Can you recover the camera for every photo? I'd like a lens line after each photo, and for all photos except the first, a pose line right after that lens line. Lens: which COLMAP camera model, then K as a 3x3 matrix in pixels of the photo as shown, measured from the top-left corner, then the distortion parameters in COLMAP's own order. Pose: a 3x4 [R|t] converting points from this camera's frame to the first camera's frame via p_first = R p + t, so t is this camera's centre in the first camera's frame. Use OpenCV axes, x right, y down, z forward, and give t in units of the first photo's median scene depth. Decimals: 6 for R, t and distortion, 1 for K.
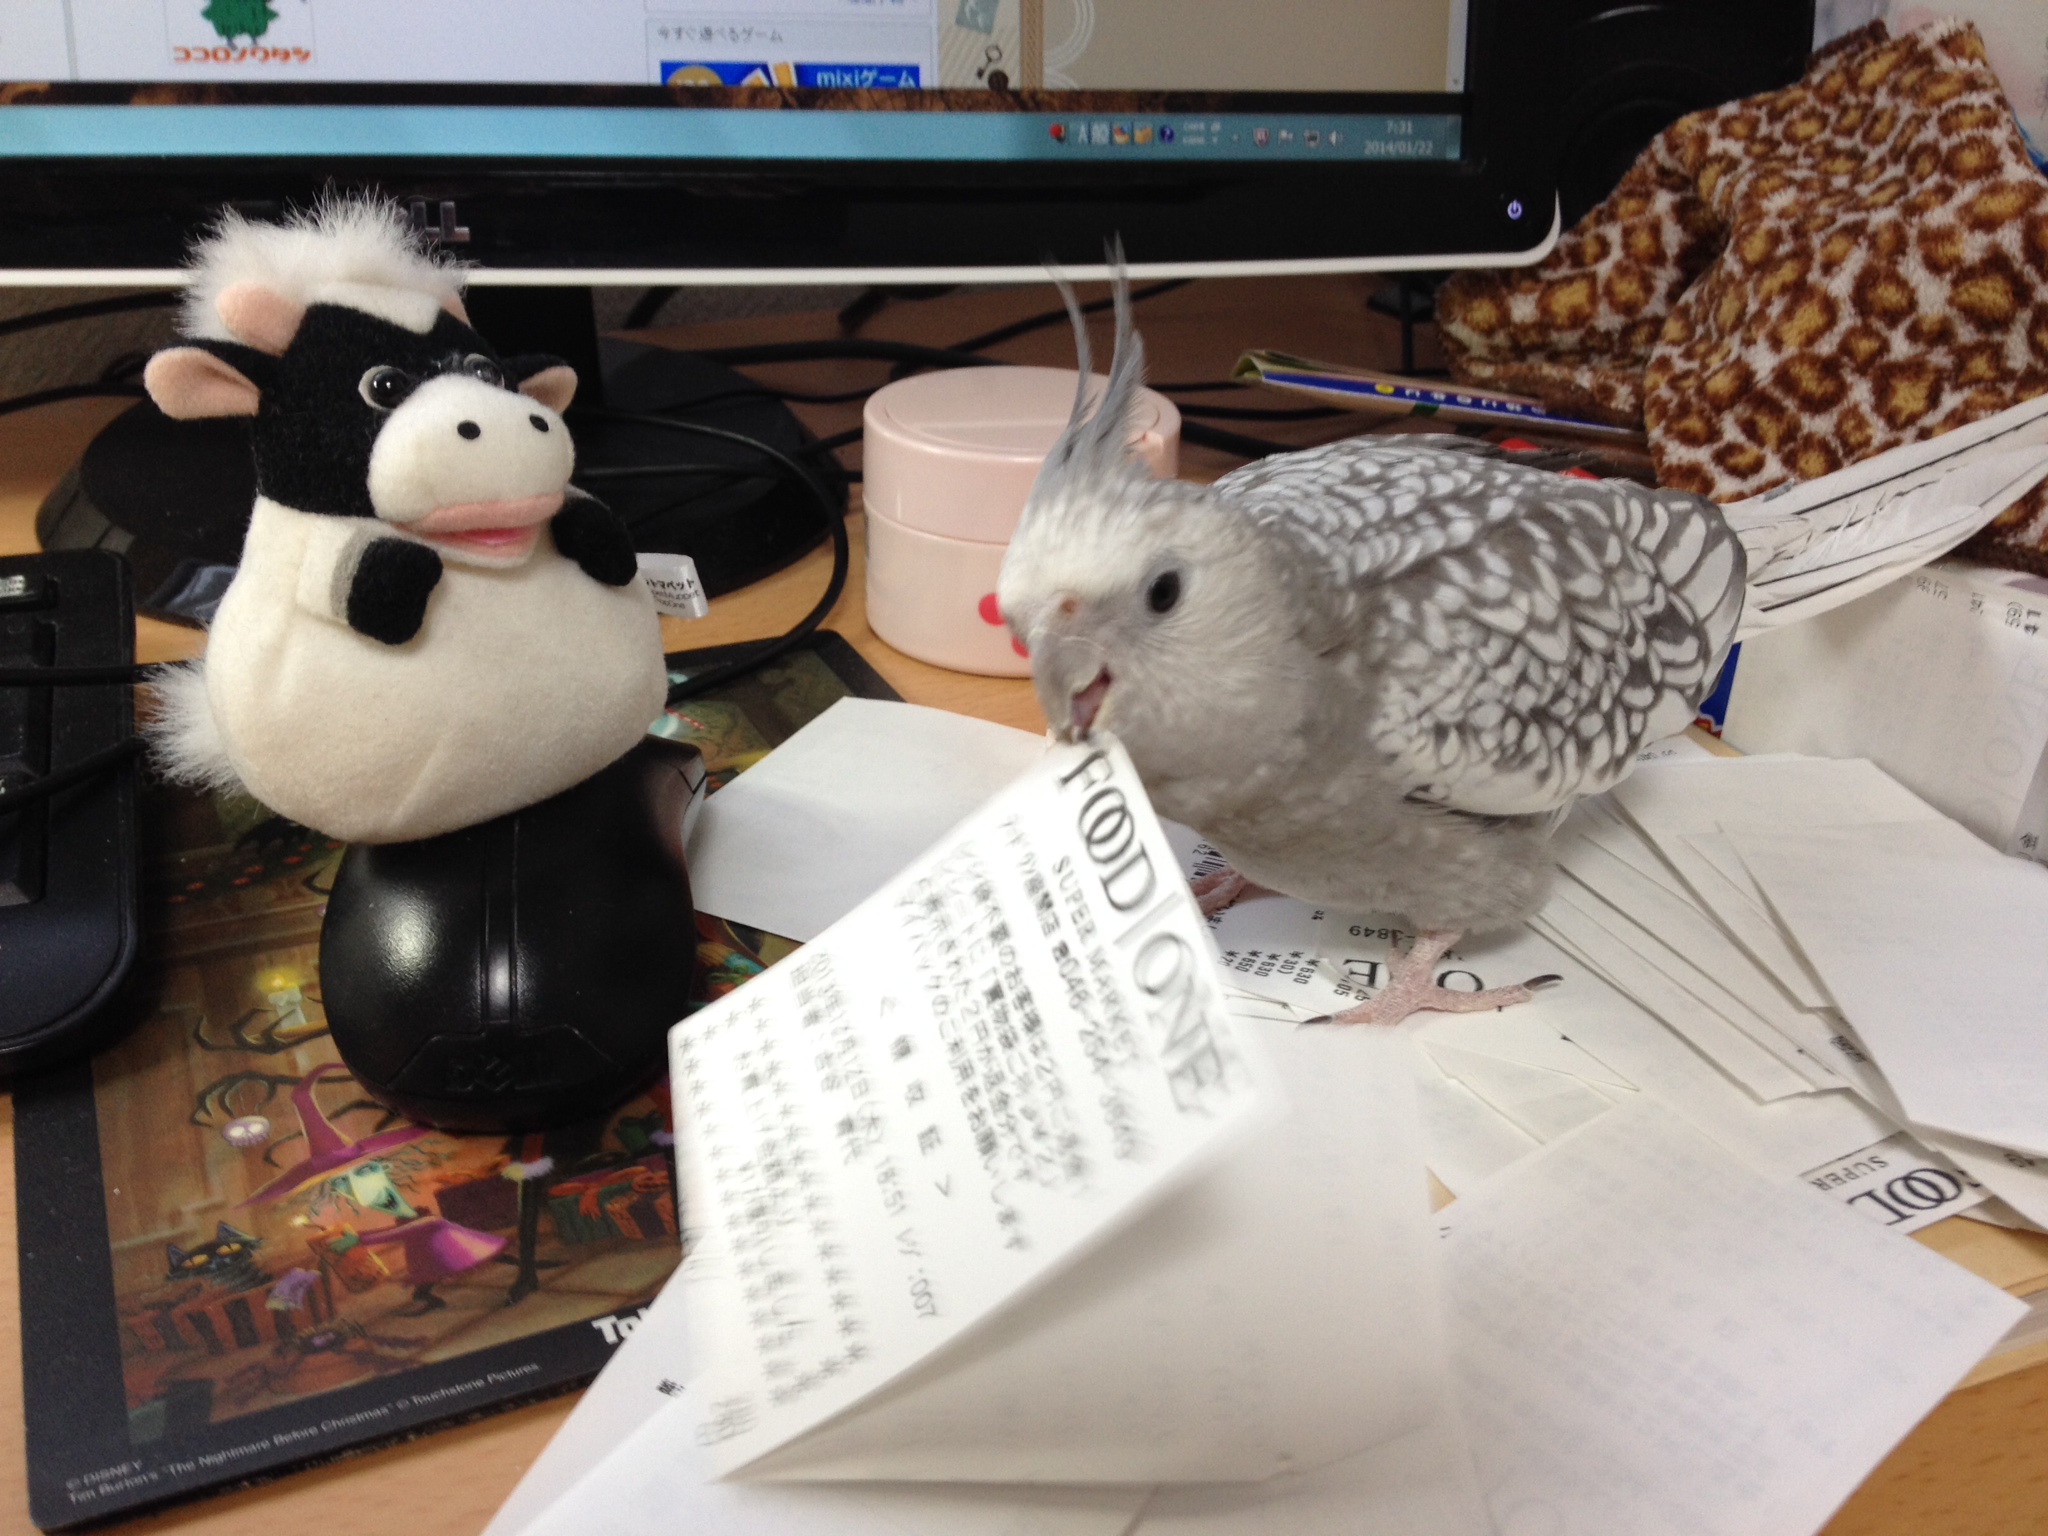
lens RADIAL K [[2093.5, 0, 1024.0], [0, 2093.5, 768.0], [0, 0, 1]] dist [-0.011689, -0.021123]
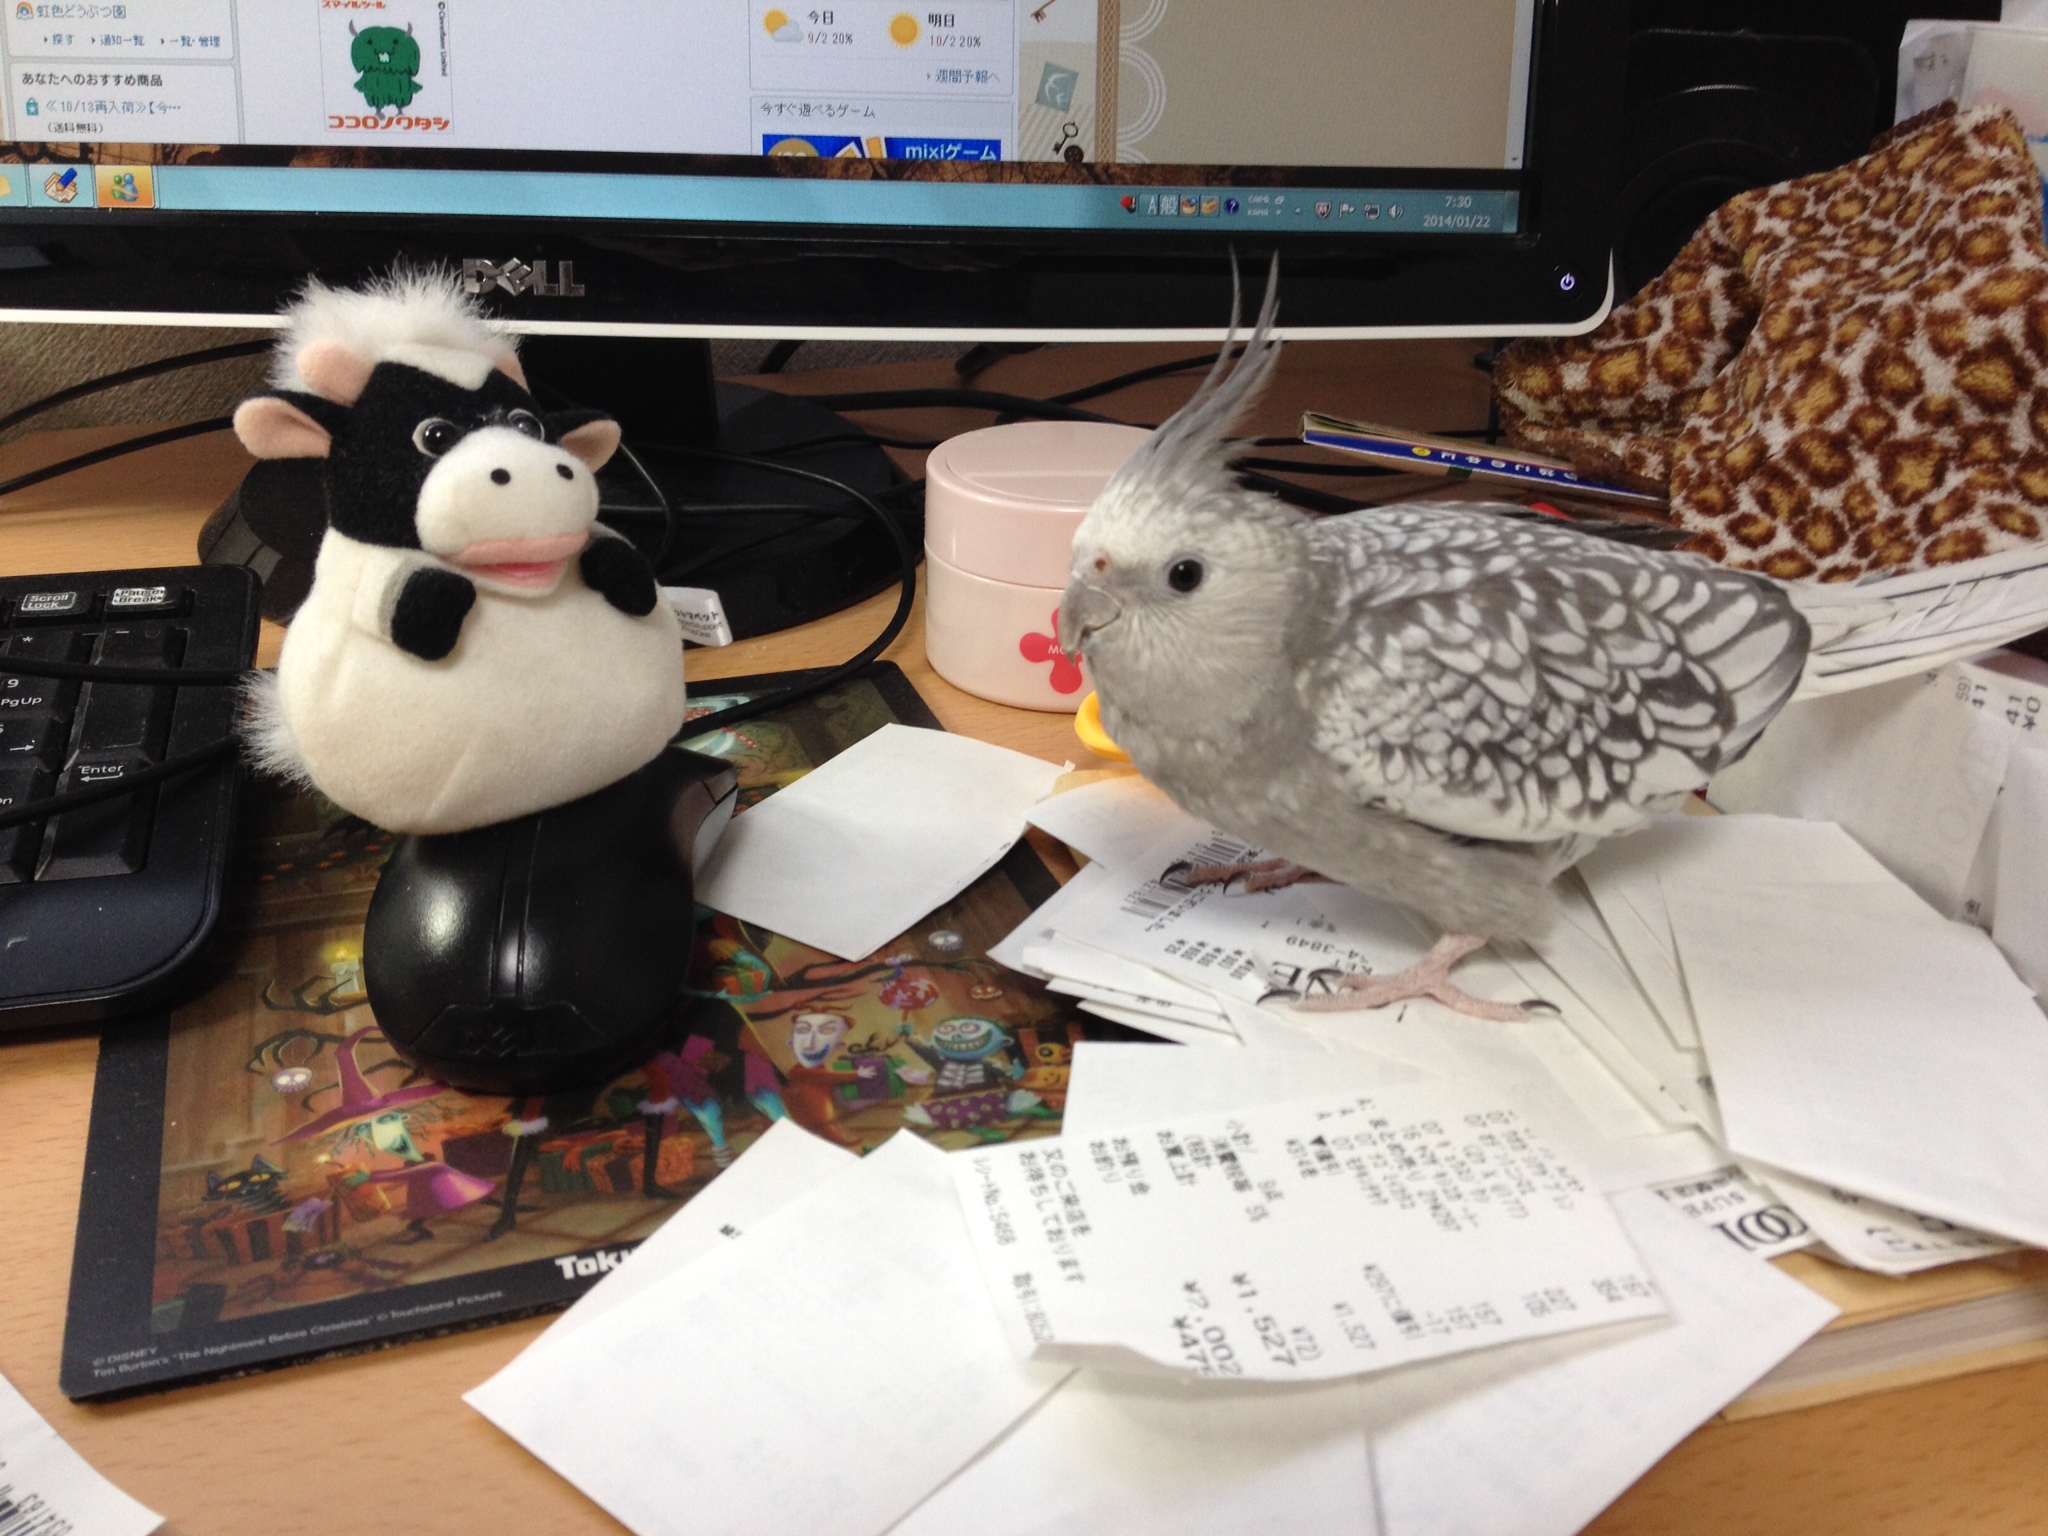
lens RADIAL K [[2105.6, 0, 1024.0], [0, 2105.6, 768.0], [0, 0, 1]] dist [0.009632, -0.036142]
pose [[0.993316, 0.042586, -0.107285, 0.104502], [-0.044253, 0.998933, -0.013206, 0.000362], [0.106608, 0.017865, 0.994141, -0.079723]]
